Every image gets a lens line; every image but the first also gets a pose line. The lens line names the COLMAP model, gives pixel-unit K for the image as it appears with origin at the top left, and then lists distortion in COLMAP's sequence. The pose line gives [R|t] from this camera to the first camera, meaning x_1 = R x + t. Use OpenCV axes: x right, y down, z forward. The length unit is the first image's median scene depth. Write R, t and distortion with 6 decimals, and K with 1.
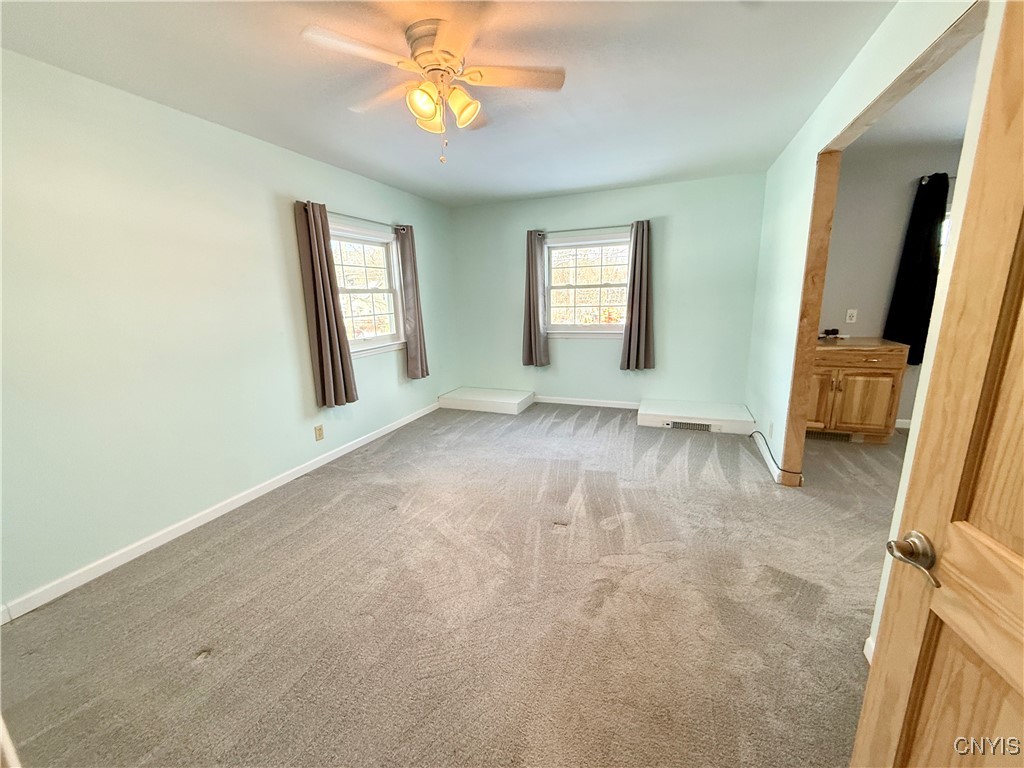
lens RADIAL K [[408.2, 0, 510.1], [0, 408.2, 387.8], [0, 0, 1]] dist [0.000560, -0.000076]
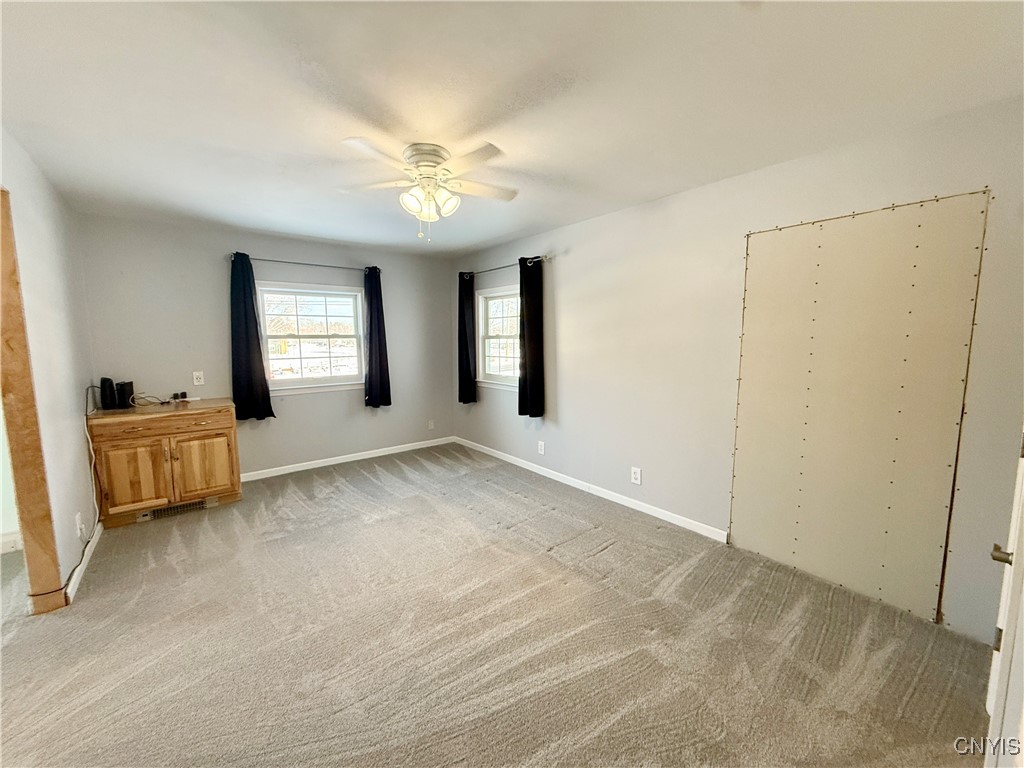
lens RADIAL K [[408.2, 0, 505.0], [0, 408.2, 385.6], [0, 0, 1]] dist [0.000560, -0.000076]
pose [[0.500947, -0.070345, 0.862614, 0.394779], [0.185227, 0.982312, -0.027461, 0.006631], [-0.845425, 0.173535, 0.505116, -0.131344]]
